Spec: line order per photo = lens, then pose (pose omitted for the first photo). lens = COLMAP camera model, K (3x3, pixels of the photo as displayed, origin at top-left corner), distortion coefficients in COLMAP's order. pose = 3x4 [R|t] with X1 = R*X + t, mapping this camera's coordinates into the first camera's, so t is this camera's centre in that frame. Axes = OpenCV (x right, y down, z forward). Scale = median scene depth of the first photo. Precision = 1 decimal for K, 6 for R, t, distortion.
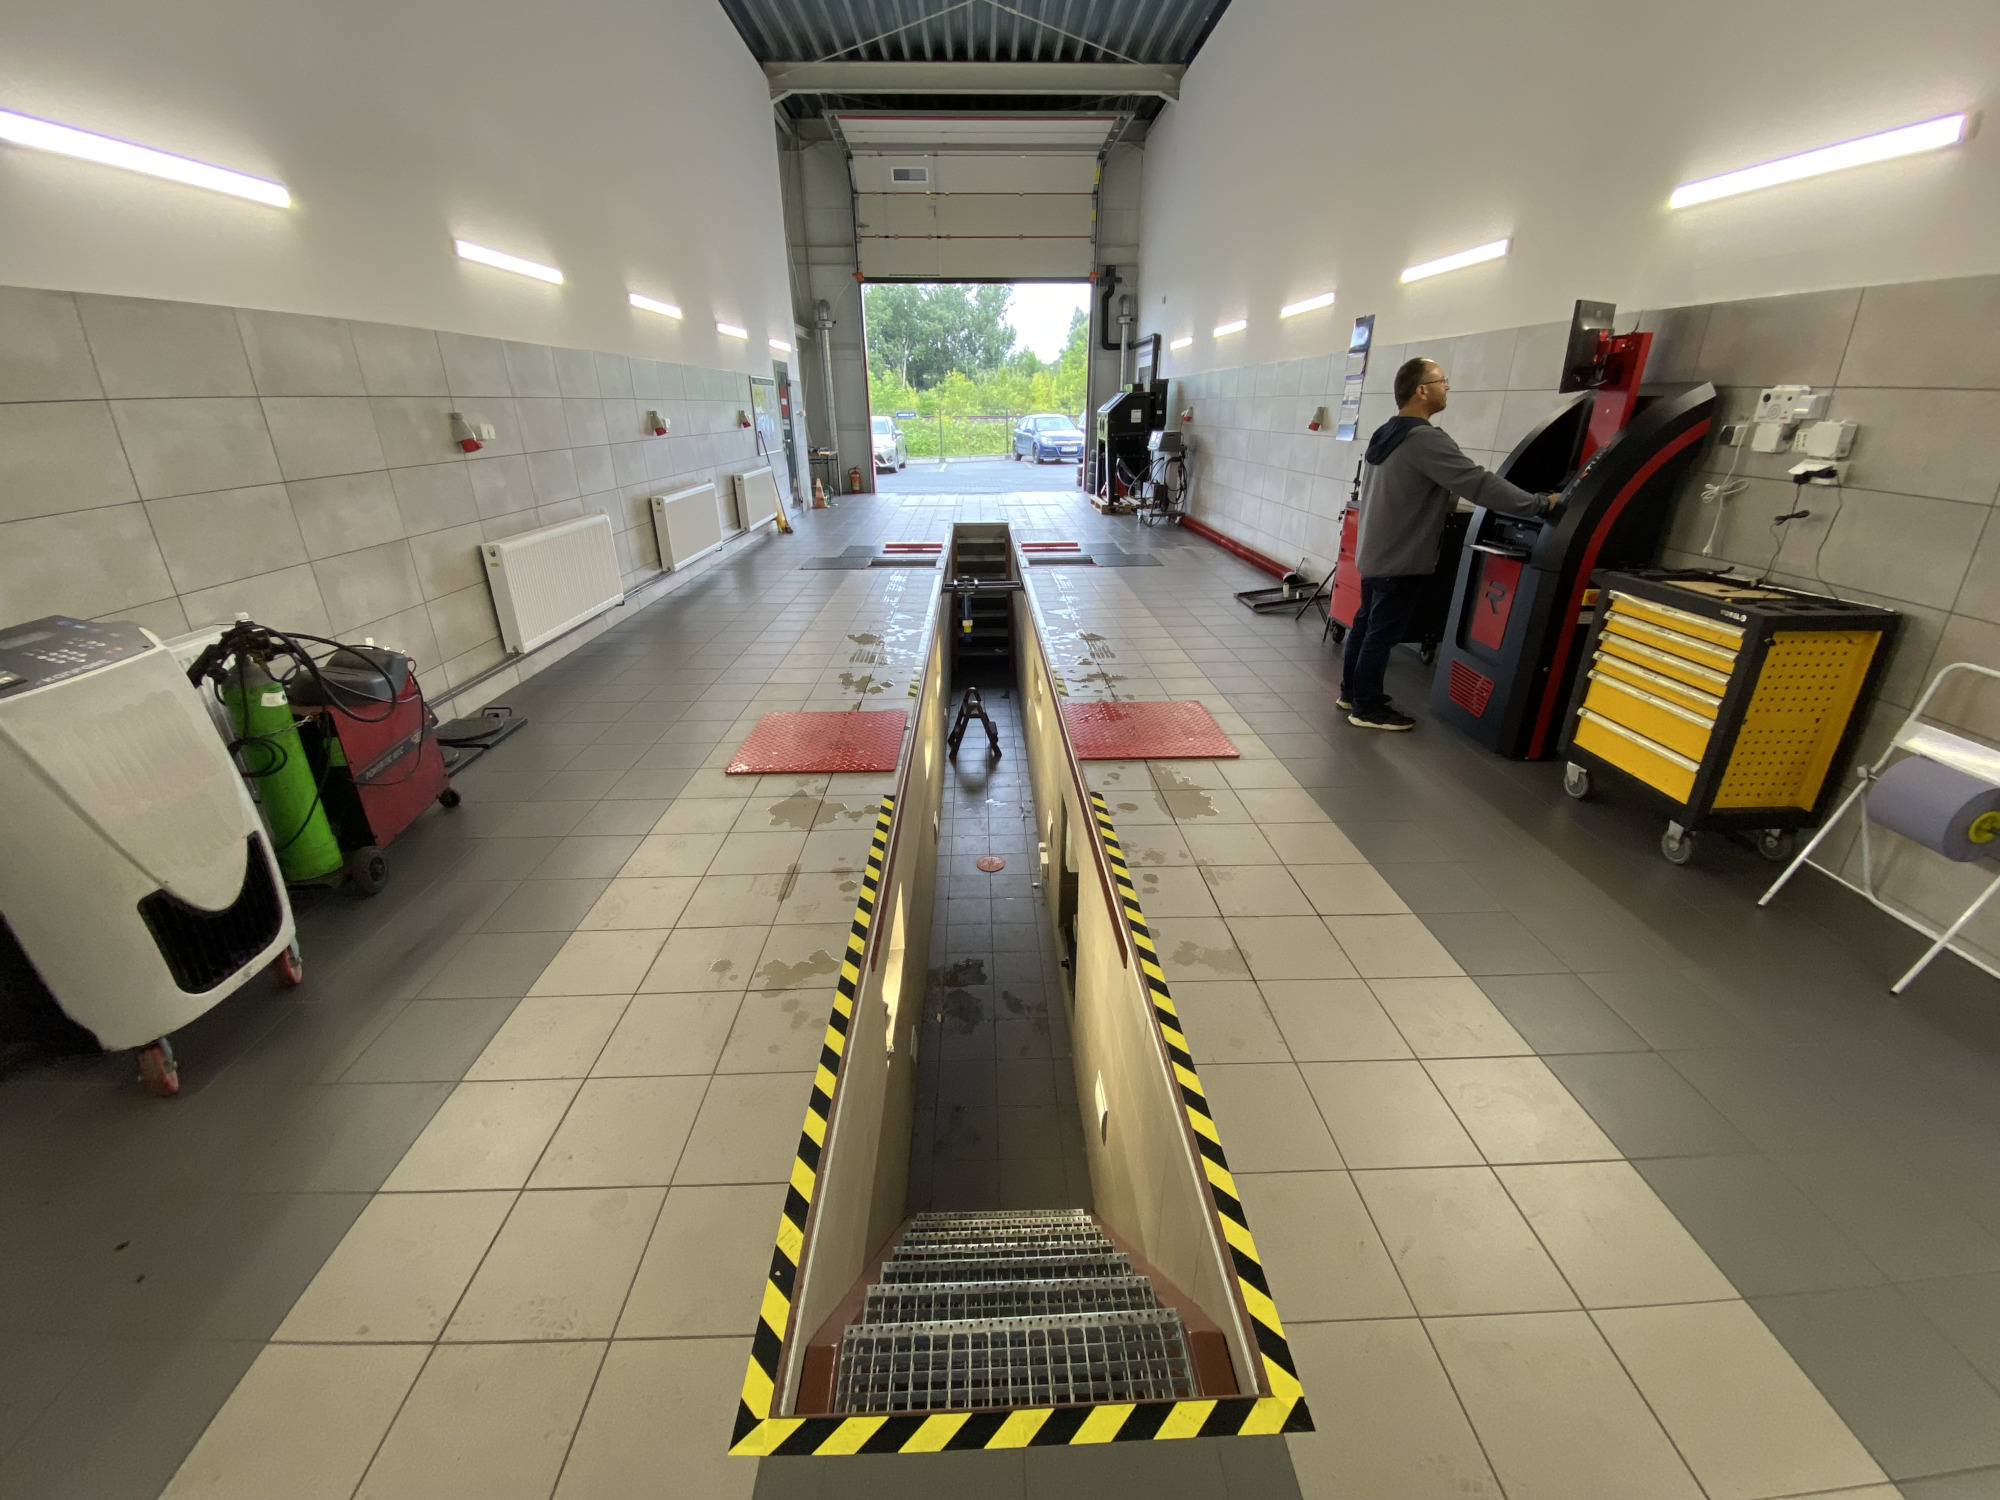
lens RADIAL K [[817.2, 0, 1006.1], [0, 817.2, 750.8], [0, 0, 1]] dist [0.002918, -0.007997]
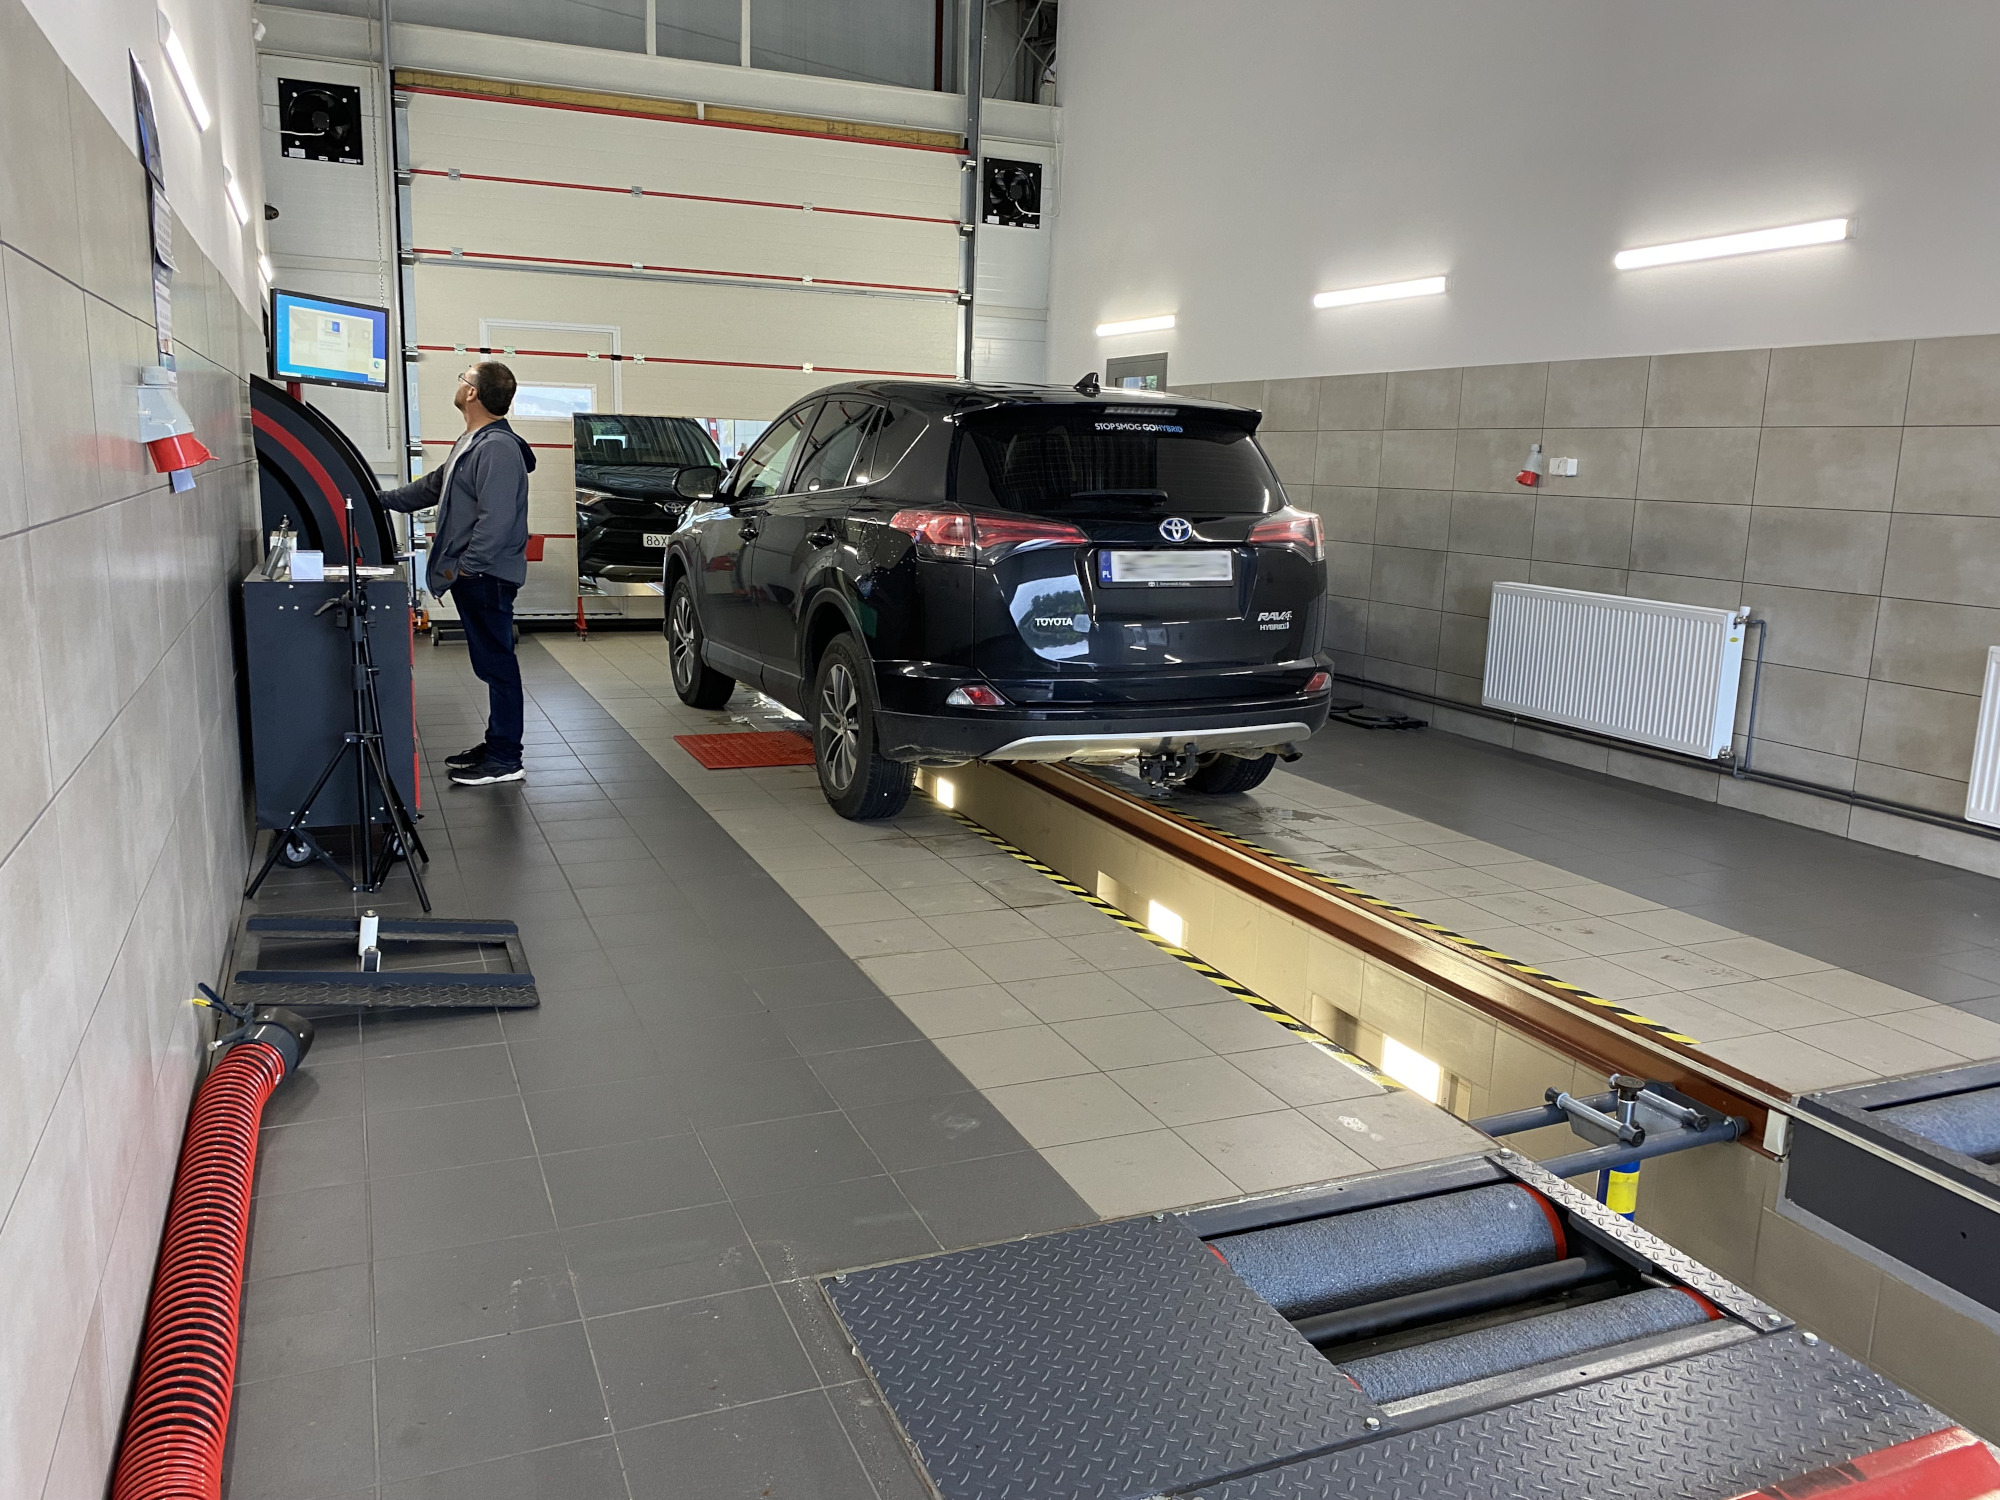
lens RADIAL K [[1565.3, 0, 1016.1], [0, 1565.3, 750.7], [0, 0, 1]] dist [0.012185, 0.001846]
pose [[-0.927714, 0.041125, -0.371020, 0.206549], [-0.170965, 0.836736, 0.520235, -0.358348], [0.331840, 0.546061, -0.769220, 0.894818]]
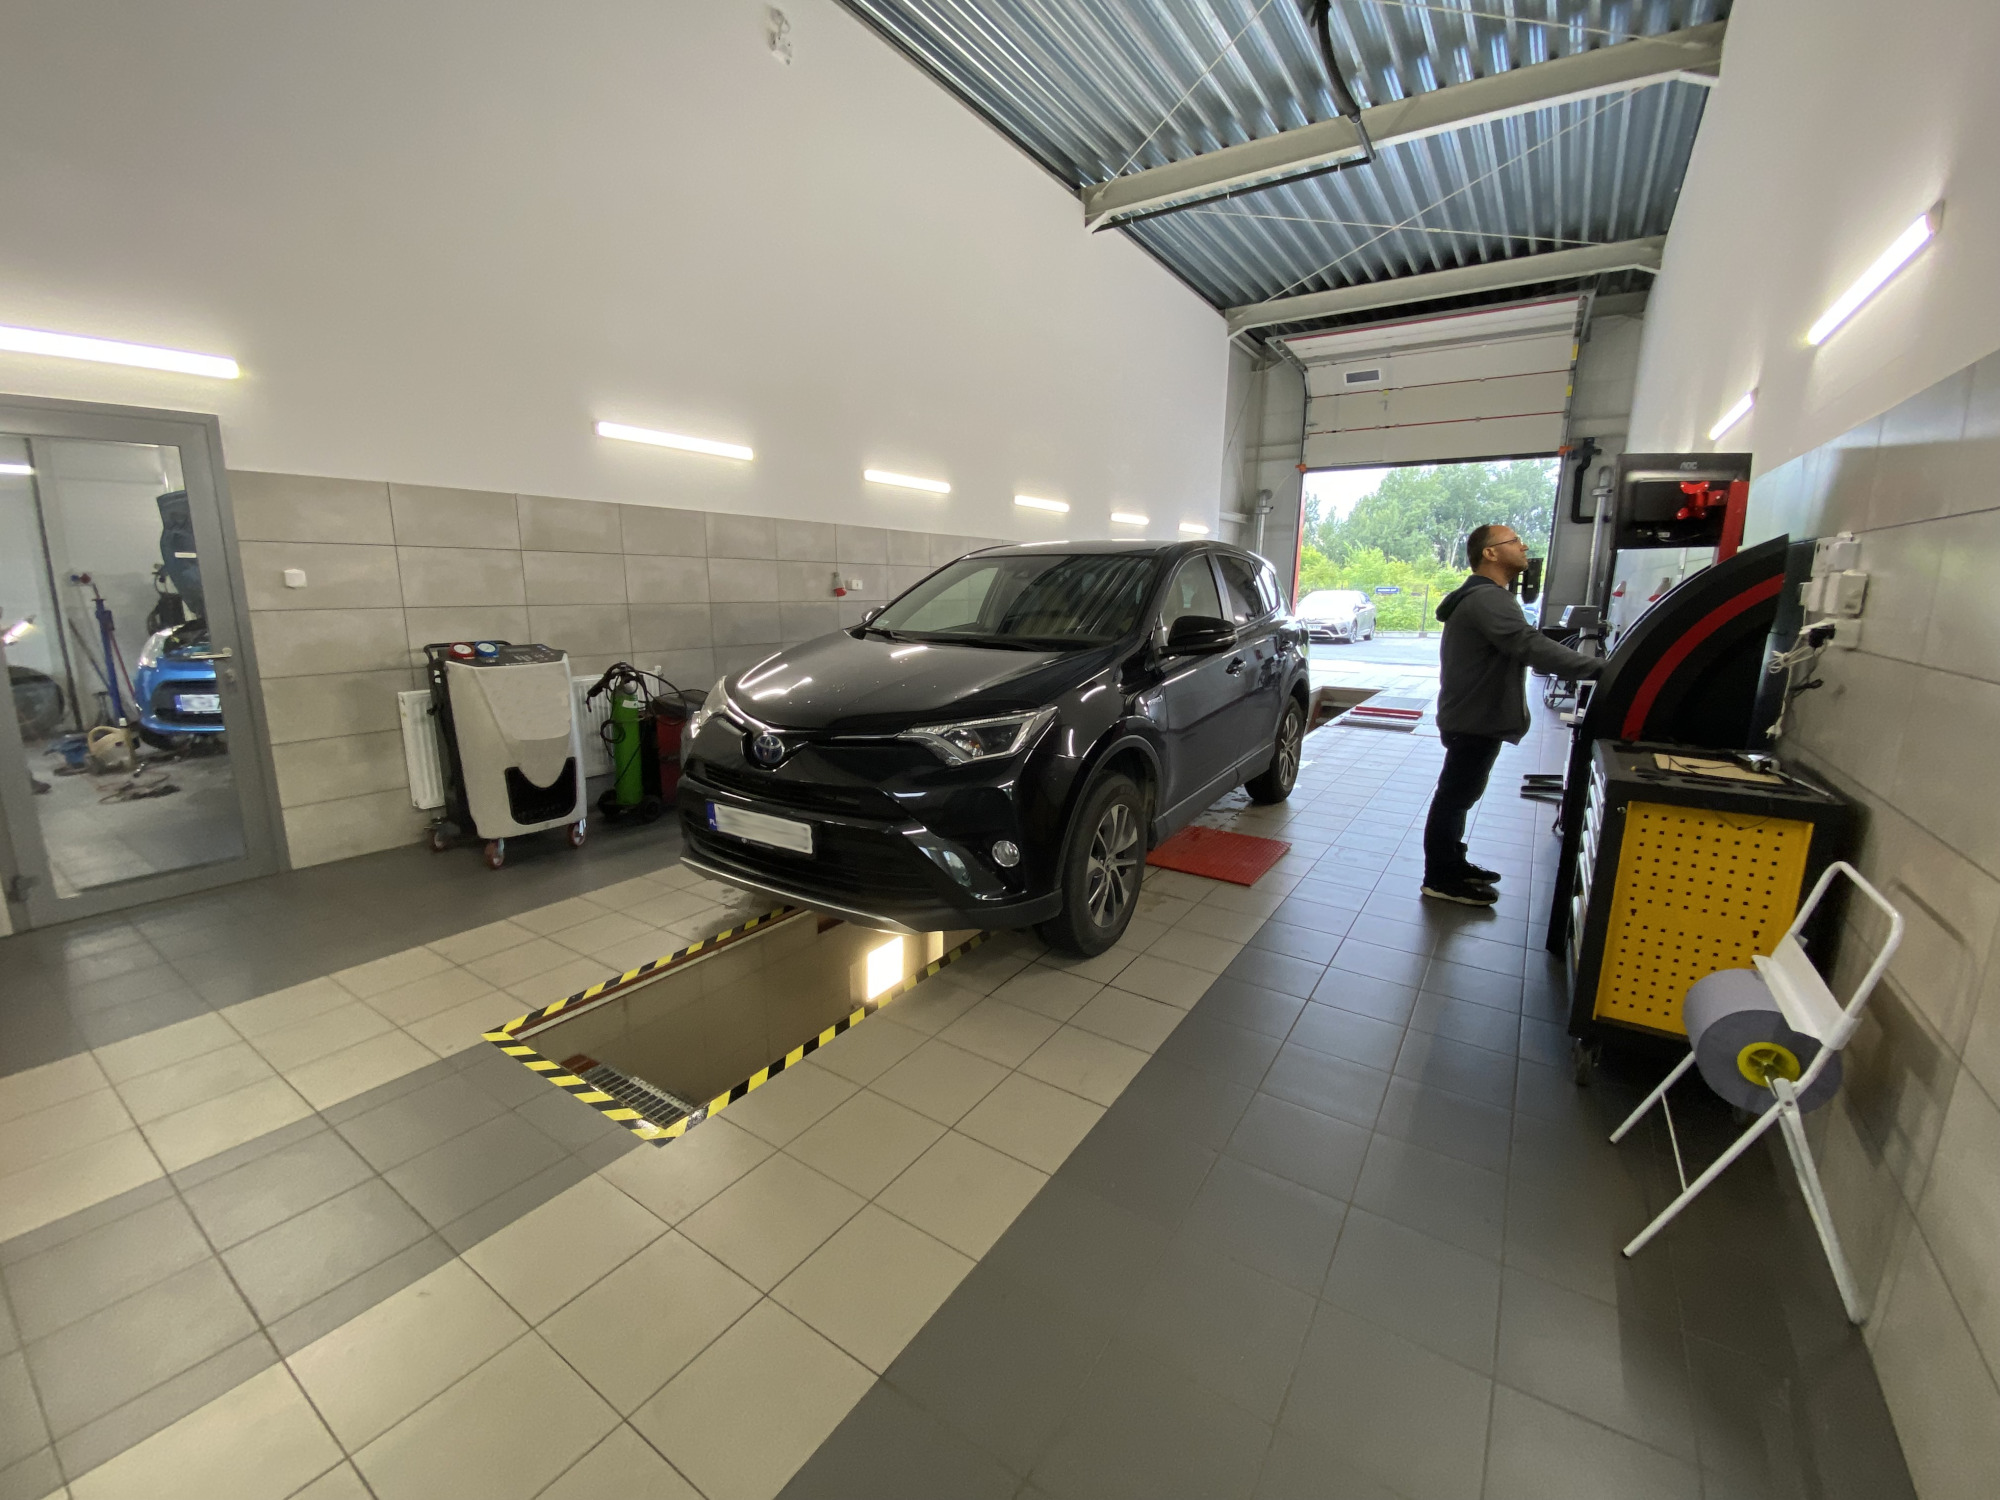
lens RADIAL K [[817.2, 0, 999.1], [0, 817.2, 751.8], [0, 0, 1]] dist [0.002918, -0.007997]
pose [[0.811792, 0.129954, -0.569303, 0.199611], [-0.238720, 0.963590, -0.120444, 0.014724], [0.532922, 0.233680, 0.813257, -0.013849]]
